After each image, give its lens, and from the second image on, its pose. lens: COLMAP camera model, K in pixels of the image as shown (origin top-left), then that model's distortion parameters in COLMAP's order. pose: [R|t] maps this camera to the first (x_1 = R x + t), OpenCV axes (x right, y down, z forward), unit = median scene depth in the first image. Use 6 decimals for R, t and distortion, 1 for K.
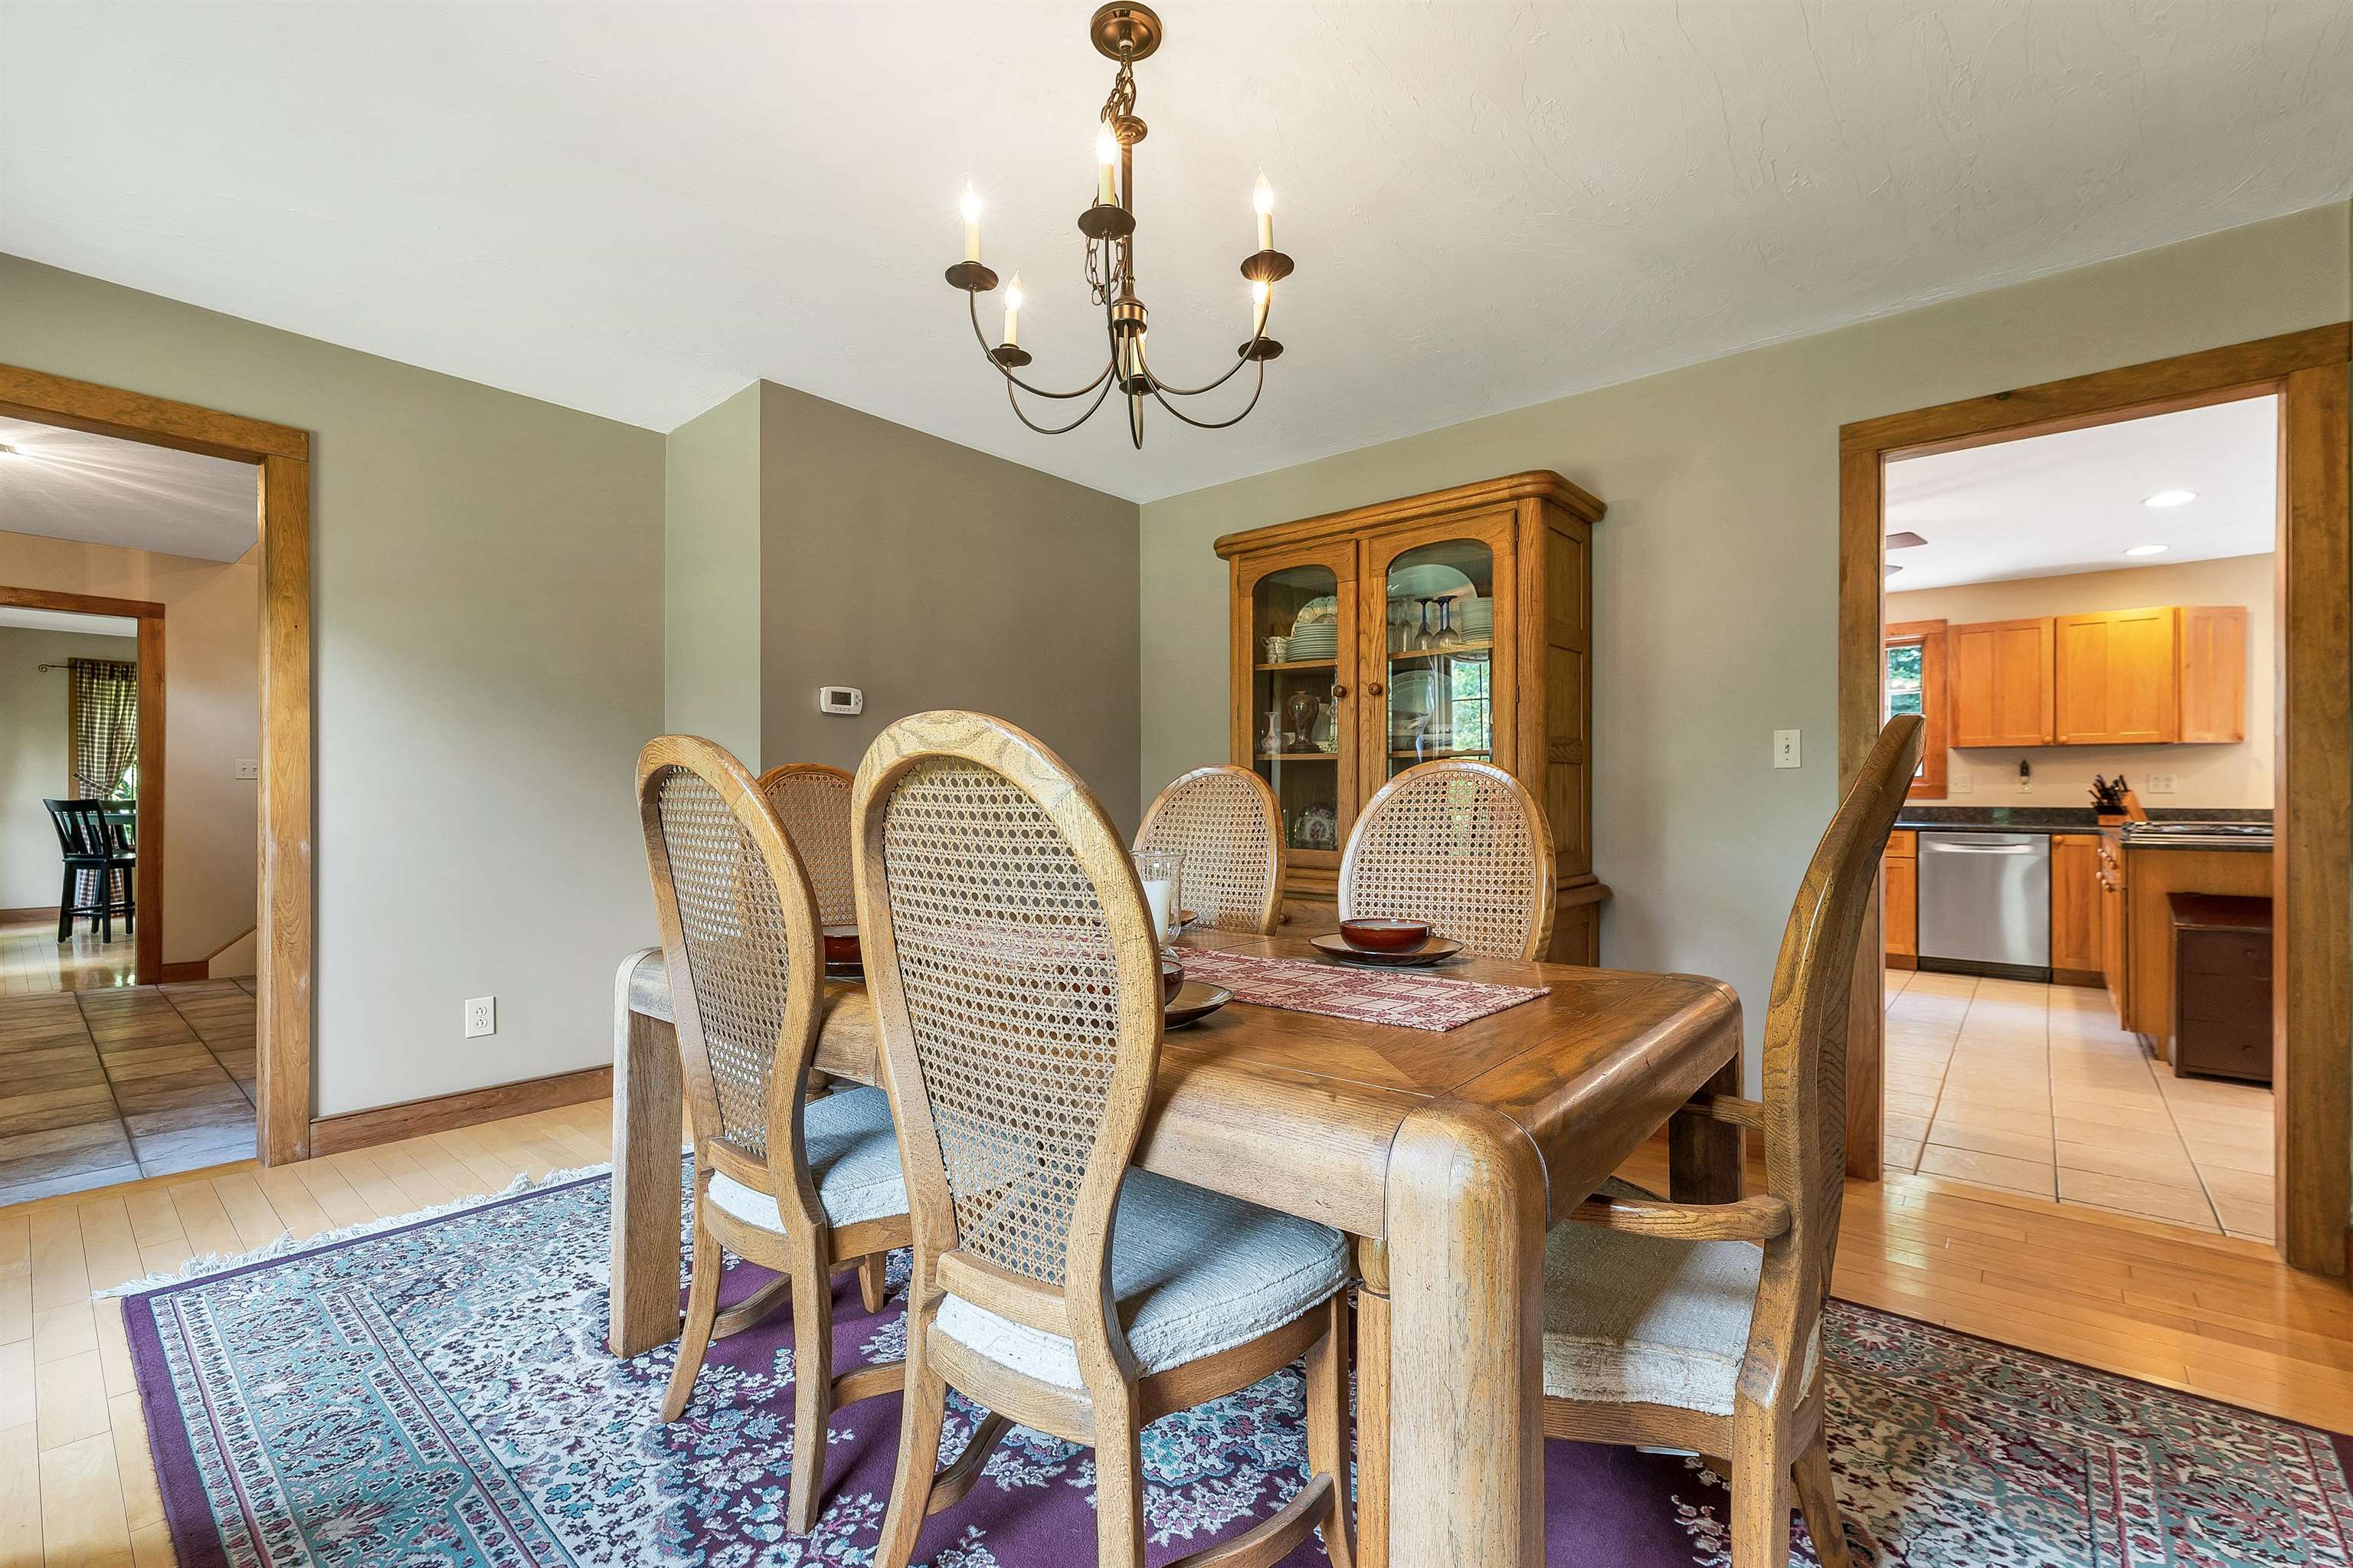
lens RADIAL K [[1000.4, 0, 1171.1], [0, 1000.4, 794.8], [0, 0, 1]] dist [0.001082, 0.000218]
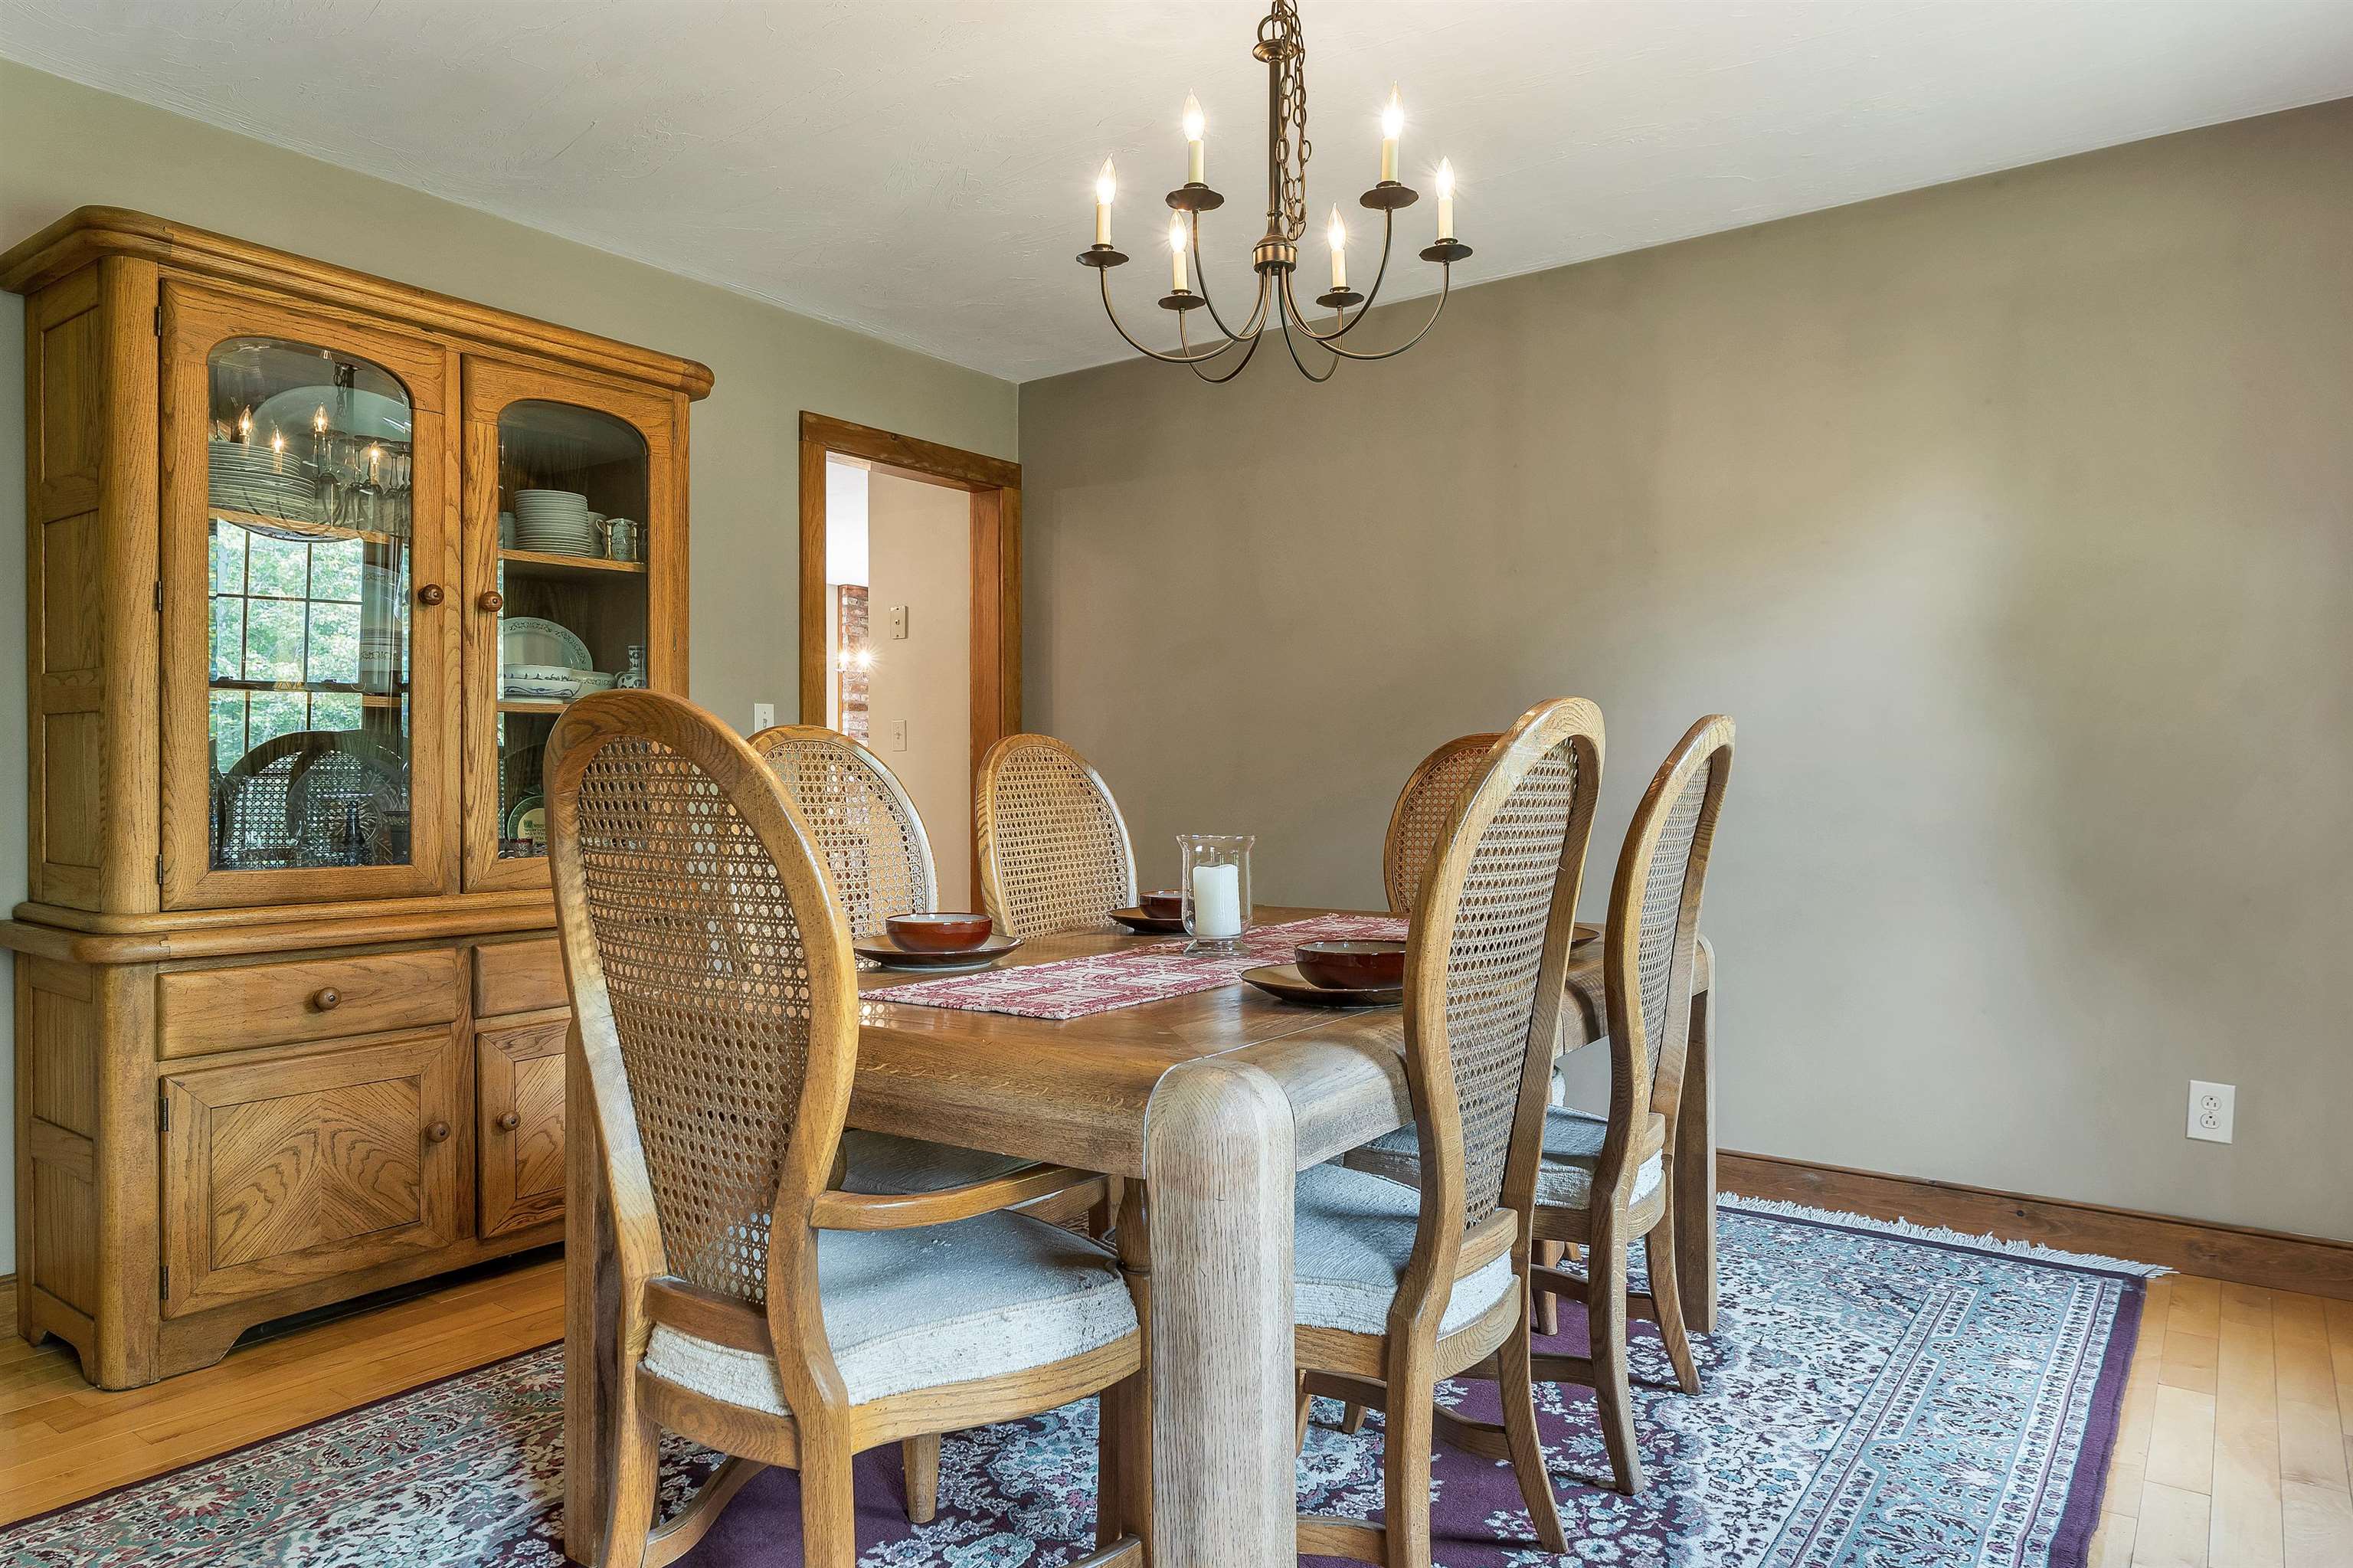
lens RADIAL K [[1450.2, 0, 1176.5], [0, 1450.2, 784.0], [0, 0, 1]] dist [0.001693, 0.000415]
pose [[-0.070441, -0.009211, 0.997473, -2.033469], [-0.000898, 0.999958, 0.009171, 0.003067], [-0.997516, -0.000250, -0.070446, 1.736437]]
